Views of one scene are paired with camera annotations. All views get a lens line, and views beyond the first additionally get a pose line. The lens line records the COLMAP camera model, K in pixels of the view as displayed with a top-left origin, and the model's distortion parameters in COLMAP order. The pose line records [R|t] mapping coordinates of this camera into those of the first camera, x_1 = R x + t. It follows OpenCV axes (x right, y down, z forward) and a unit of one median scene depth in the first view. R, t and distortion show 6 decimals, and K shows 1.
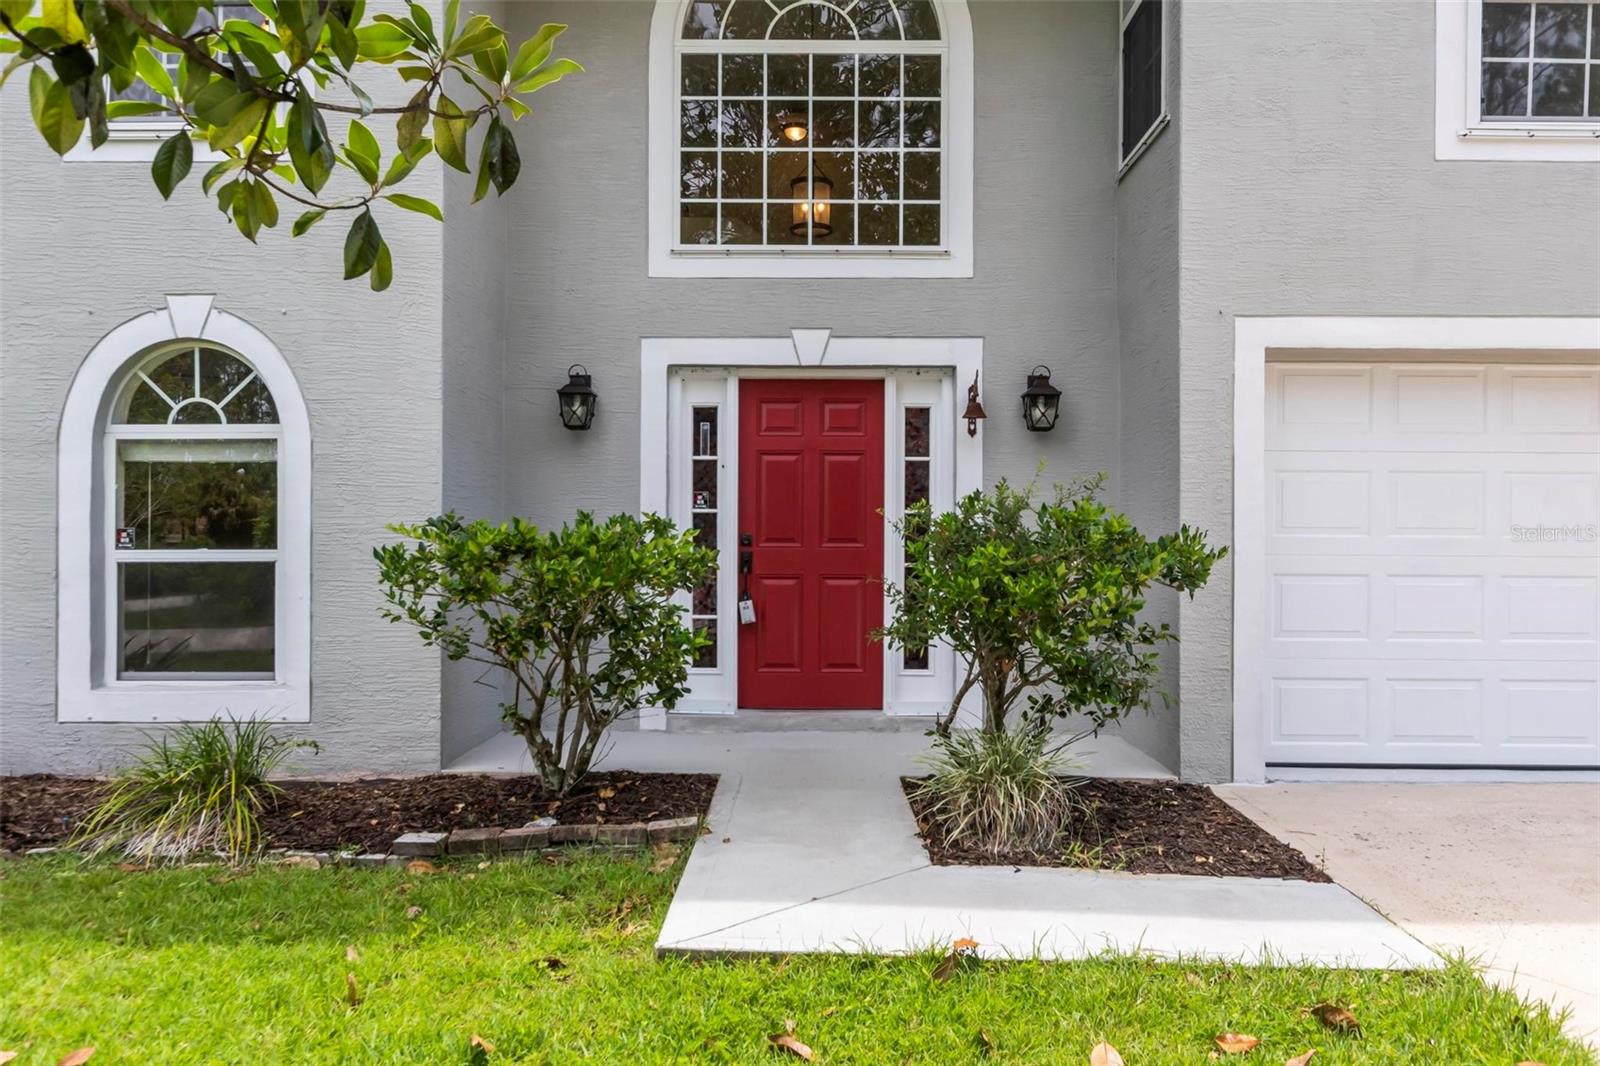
lens RADIAL K [[1216.8, 0, 800.0], [0, 1216.8, 532.6], [0, 0, 1]] dist [0.005226, -0.001385]
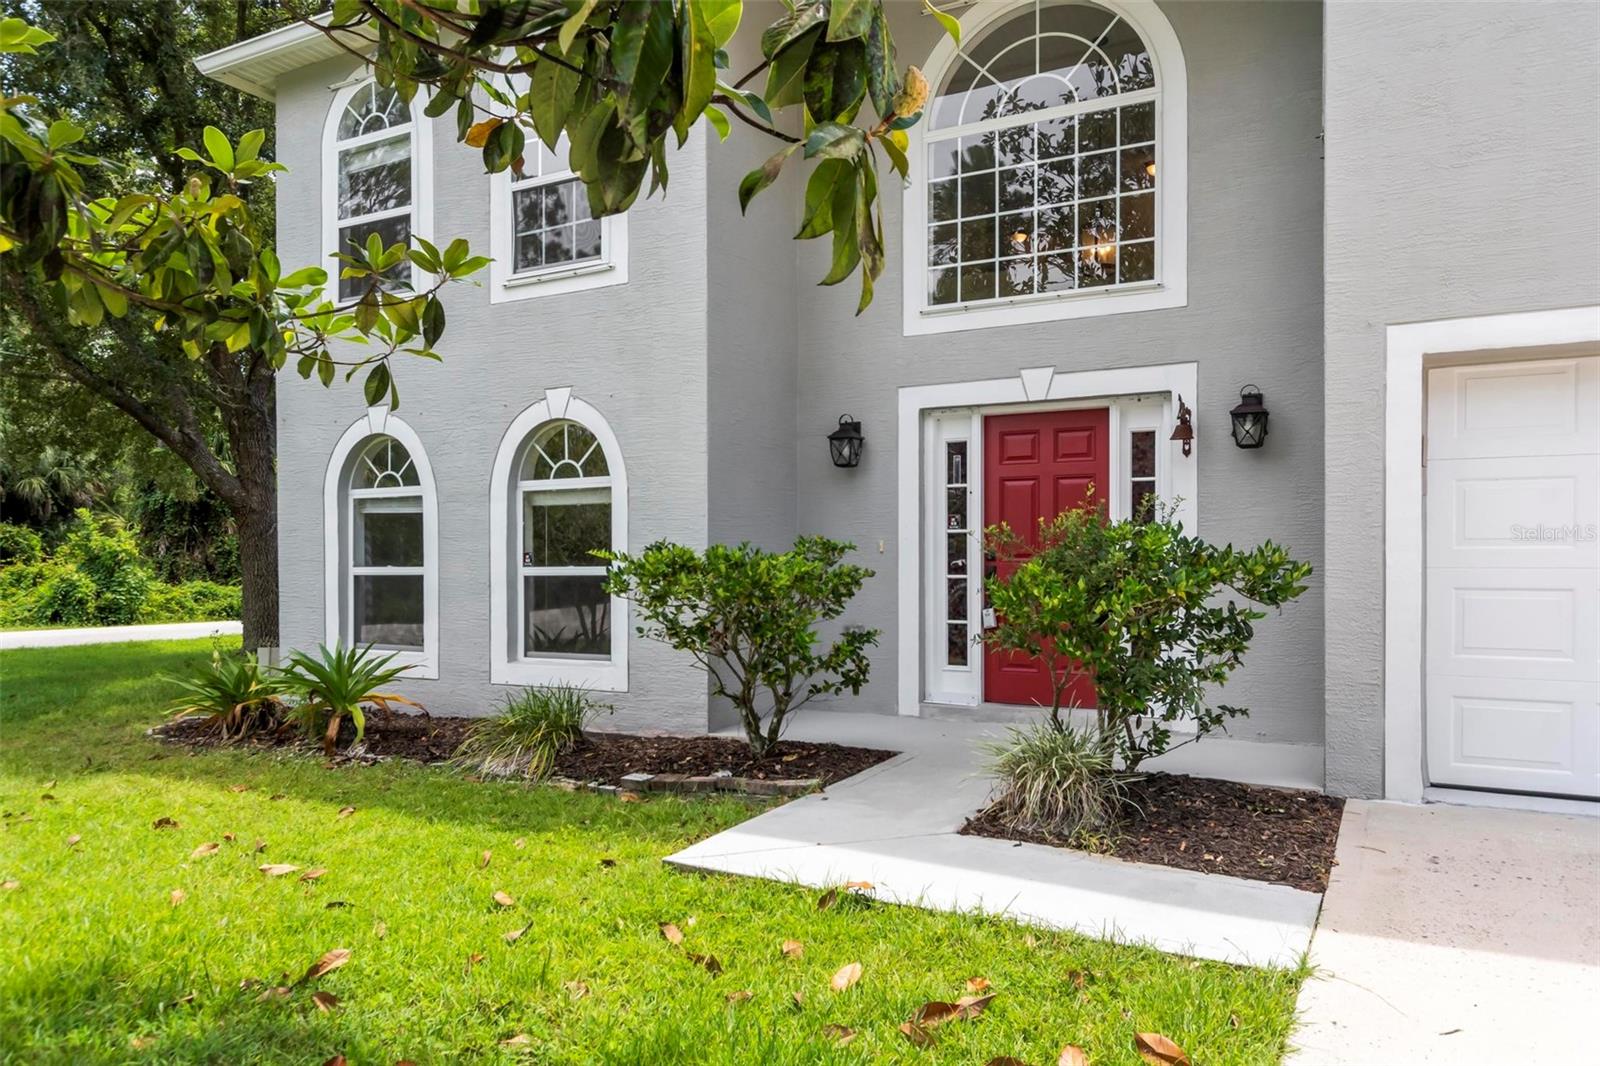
lens RADIAL K [[1115.0, 0, 800.7], [0, 1115.0, 549.7], [0, 0, 1]] dist [-0.000908, -0.000642]
pose [[0.880770, -0.010925, -0.473419, 0.363984], [0.012440, 0.999923, 0.000068, -0.002505], [0.473382, -0.005949, 0.880837, -0.014740]]
